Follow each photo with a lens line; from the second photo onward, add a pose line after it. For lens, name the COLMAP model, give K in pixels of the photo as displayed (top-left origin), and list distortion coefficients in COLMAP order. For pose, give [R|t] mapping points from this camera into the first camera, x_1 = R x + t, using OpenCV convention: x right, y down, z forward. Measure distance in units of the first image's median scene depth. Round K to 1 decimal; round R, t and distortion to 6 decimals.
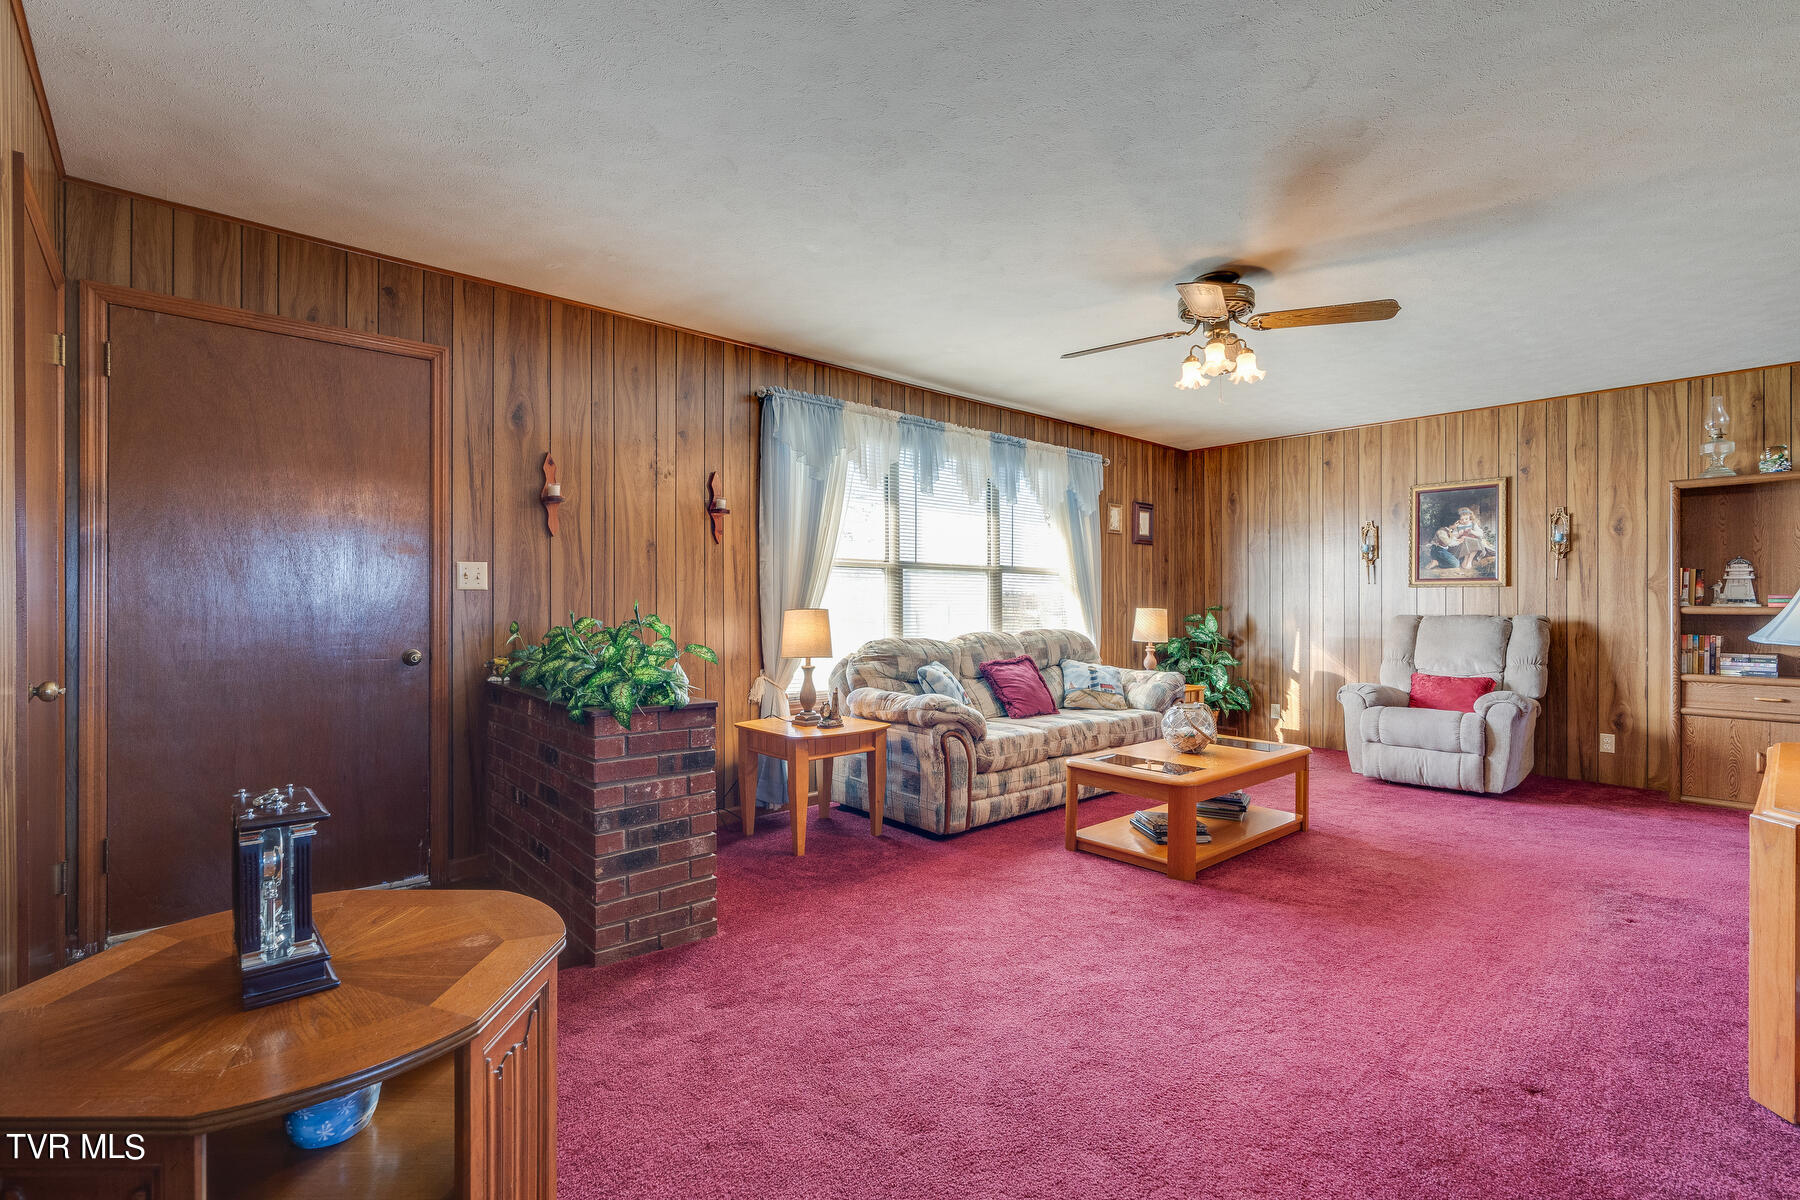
lens RADIAL K [[817.6, 0, 900.0], [0, 817.6, 600.0], [0, 0, 1]] dist [-0.001032, 0.000242]
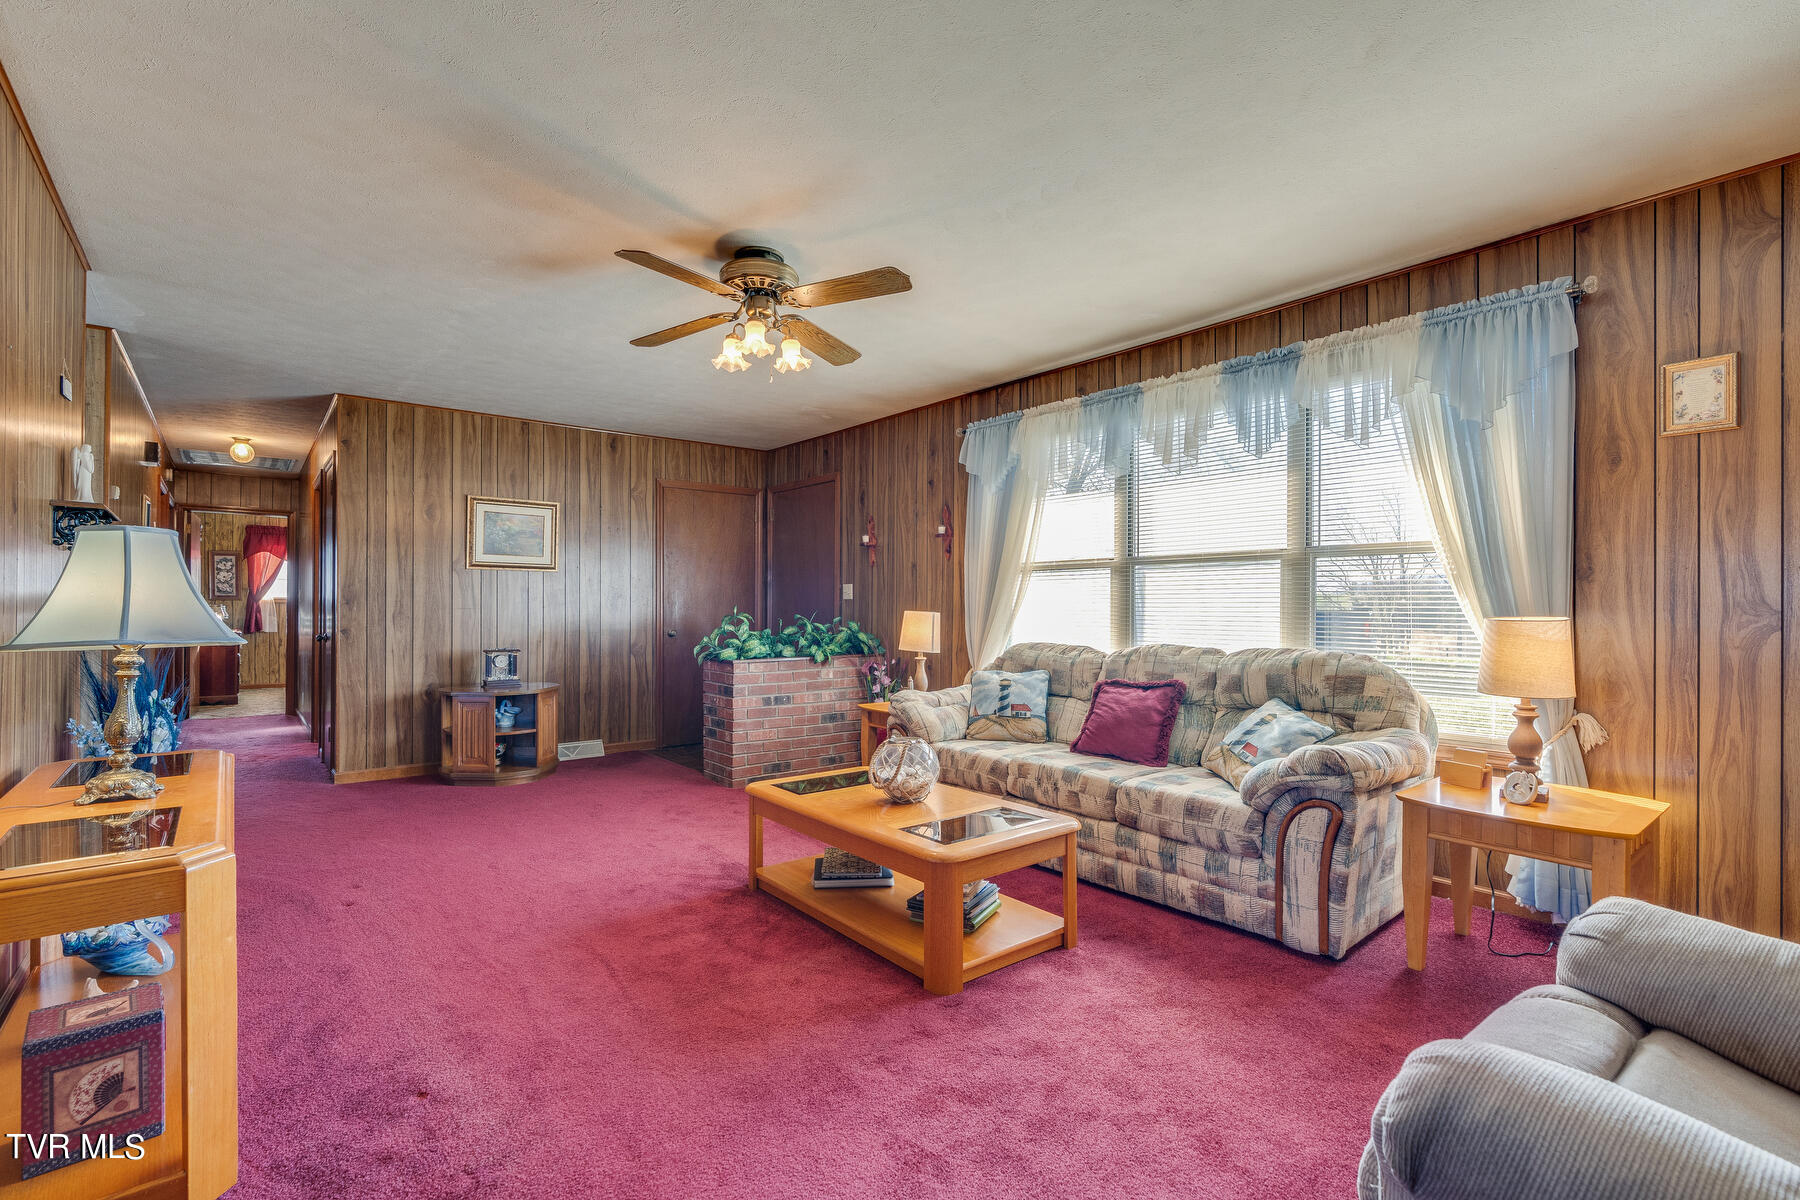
lens RADIAL K [[817.6, 0, 900.0], [0, 817.6, 600.0], [0, 0, 1]] dist [-0.001032, 0.000242]
pose [[-0.041654, -0.010446, -0.999077, 0.909242], [0.000038, 0.999945, -0.010456, 0.006099], [0.999132, -0.000473, -0.041651, 0.836138]]
